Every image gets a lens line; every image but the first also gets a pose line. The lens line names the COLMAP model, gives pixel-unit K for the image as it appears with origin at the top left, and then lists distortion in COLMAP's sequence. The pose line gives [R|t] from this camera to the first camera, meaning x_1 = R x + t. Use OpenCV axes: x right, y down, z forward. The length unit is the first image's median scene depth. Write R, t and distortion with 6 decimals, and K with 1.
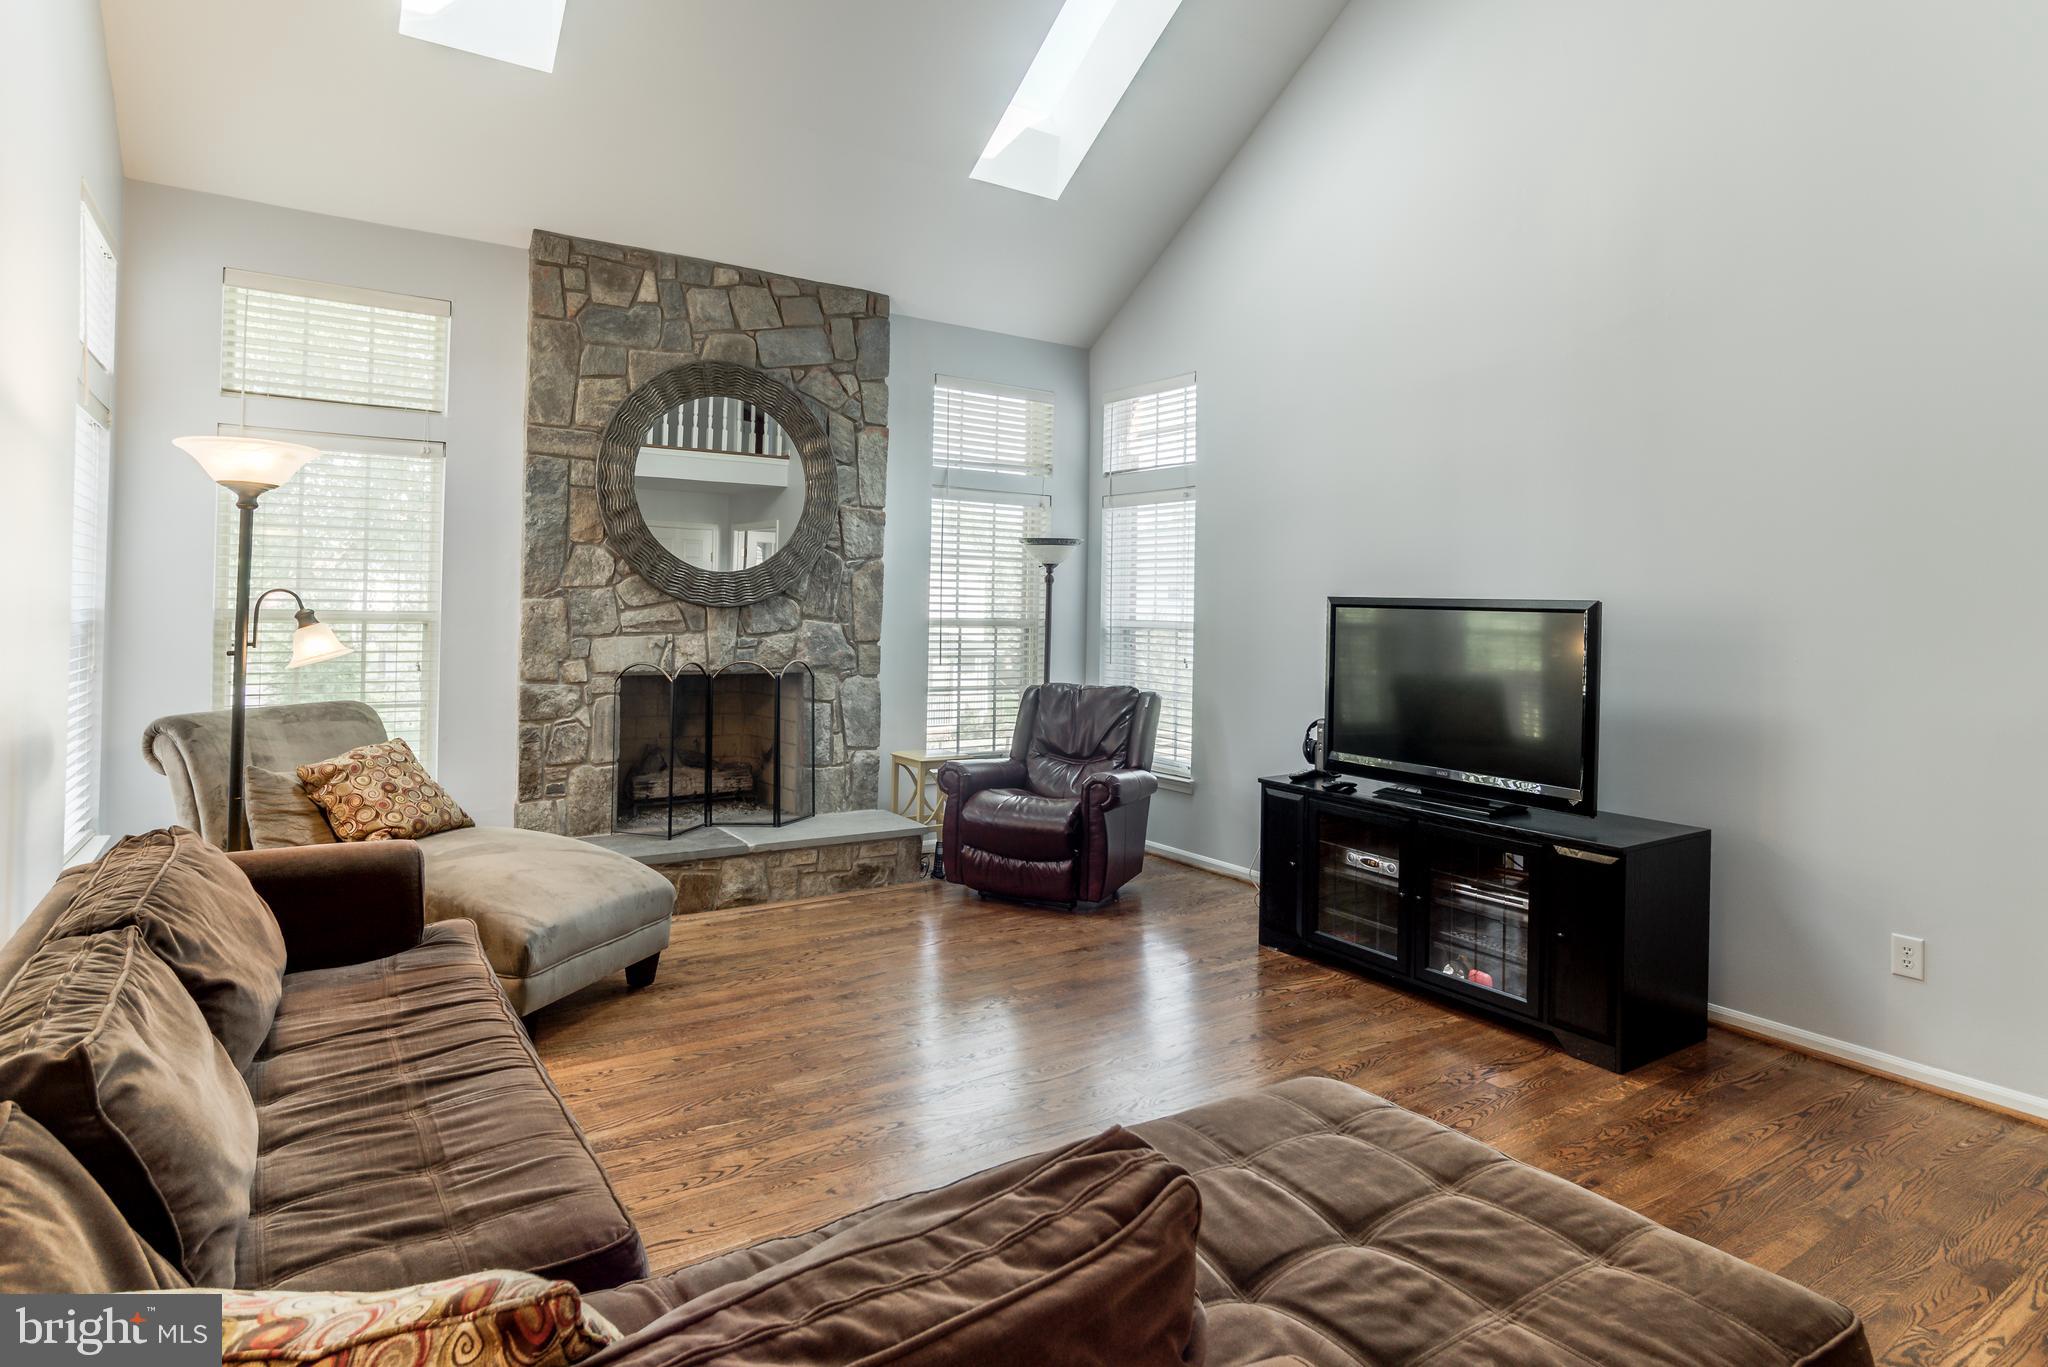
lens RADIAL K [[1127.4, 0, 1023.5], [0, 1127.4, 594.3], [0, 0, 1]] dist [-0.000529, 0.000208]
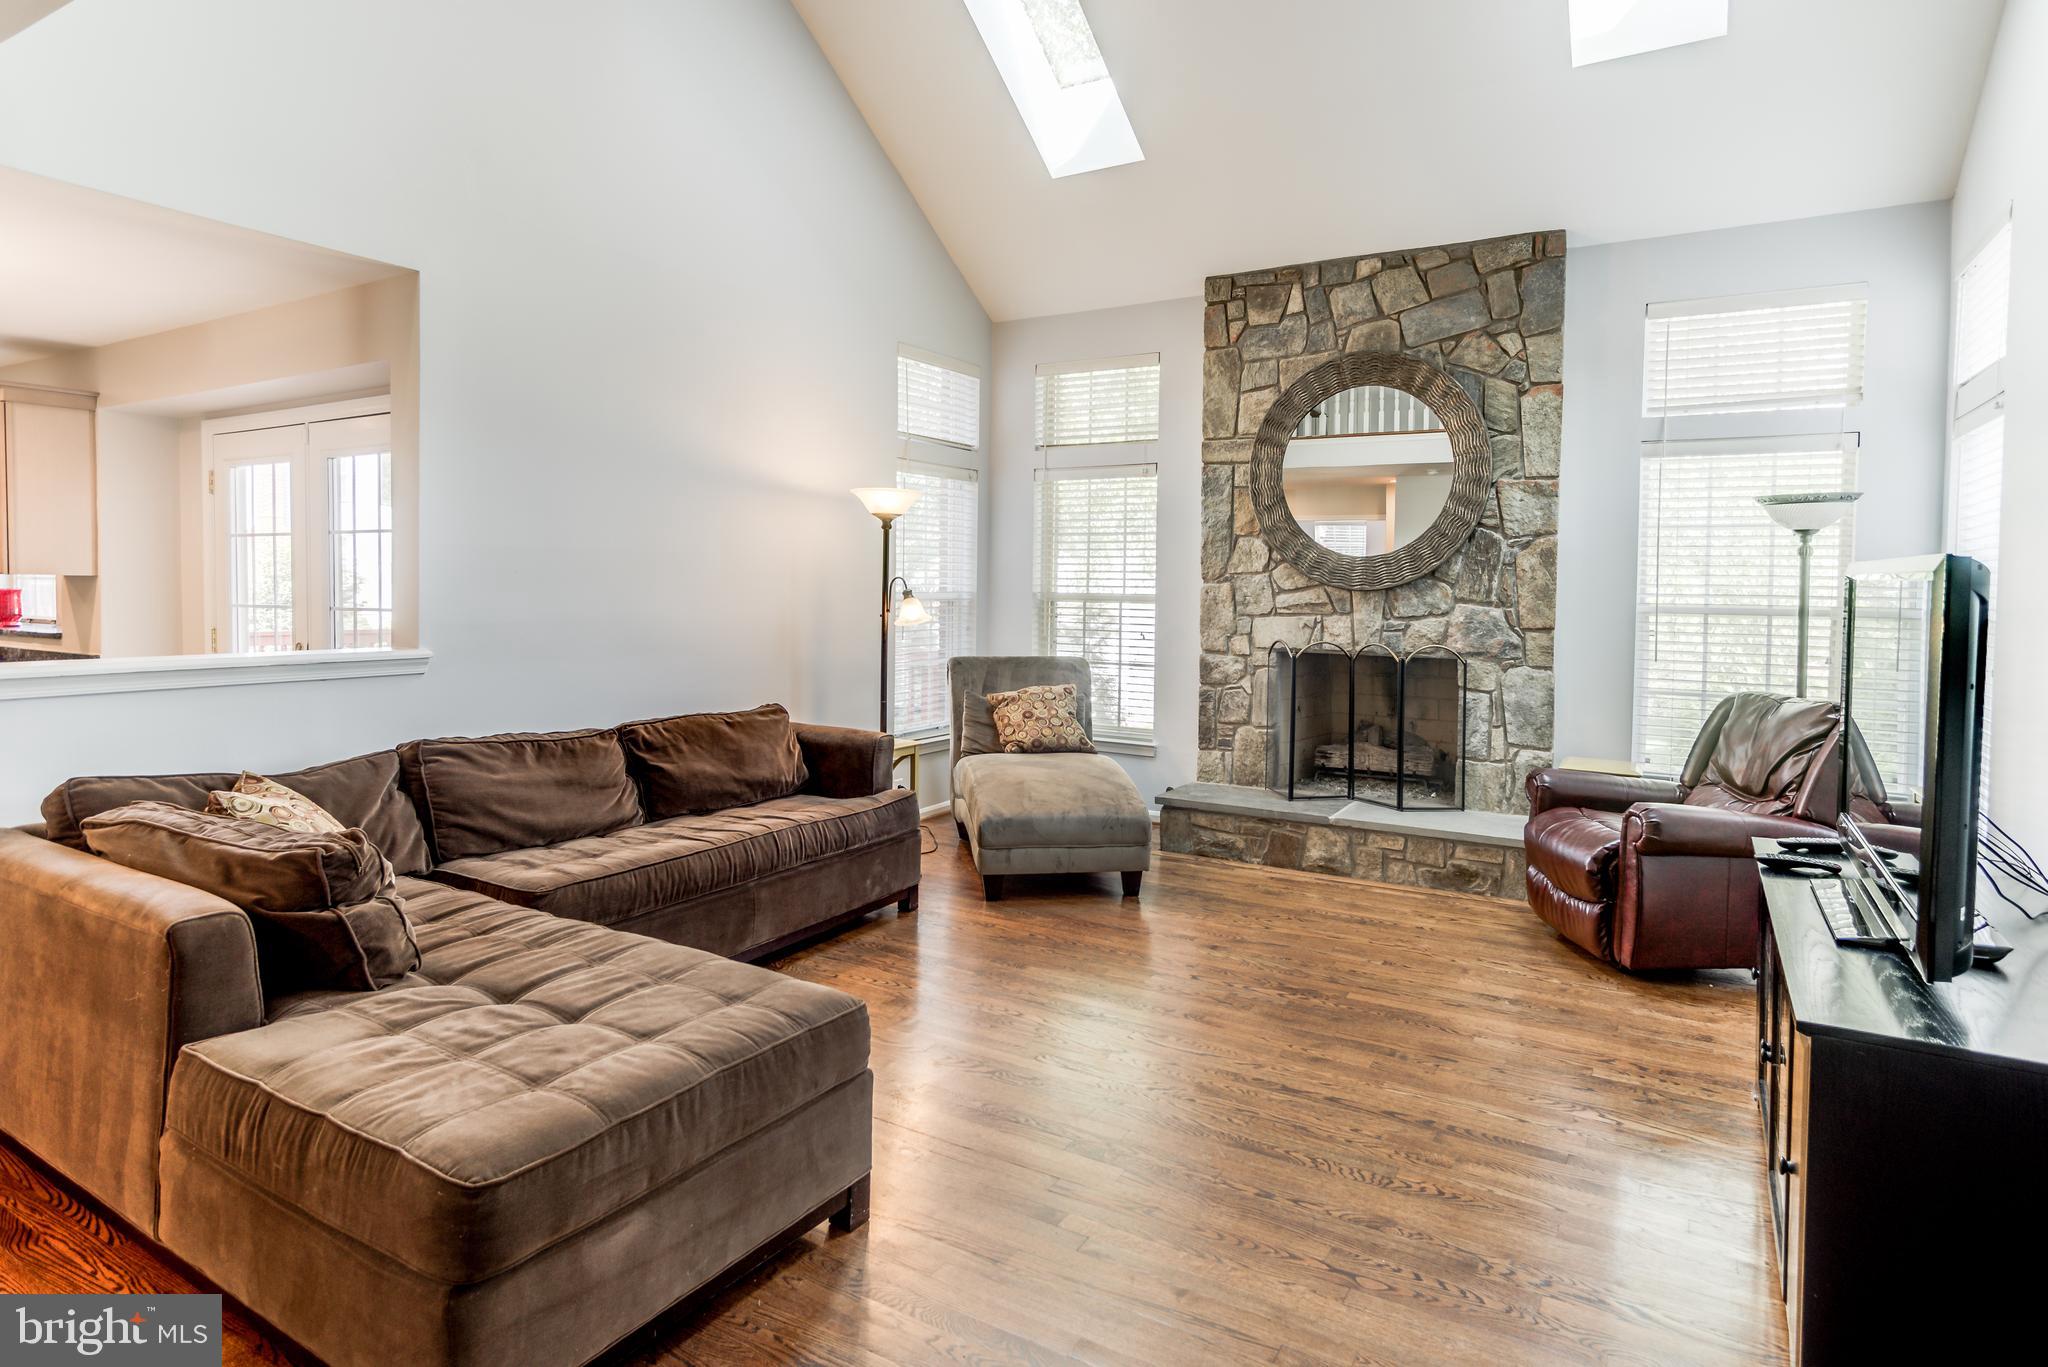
lens RADIAL K [[1120.2, 0, 1022.5], [0, 1120.2, 622.0], [0, 0, 1]] dist [0.002465, 0.001225]
pose [[0.440936, 0.019176, -0.897334, 0.525395], [0.005125, 0.999702, 0.023882, 0.014289], [0.897524, -0.015129, 0.440706, 0.270397]]
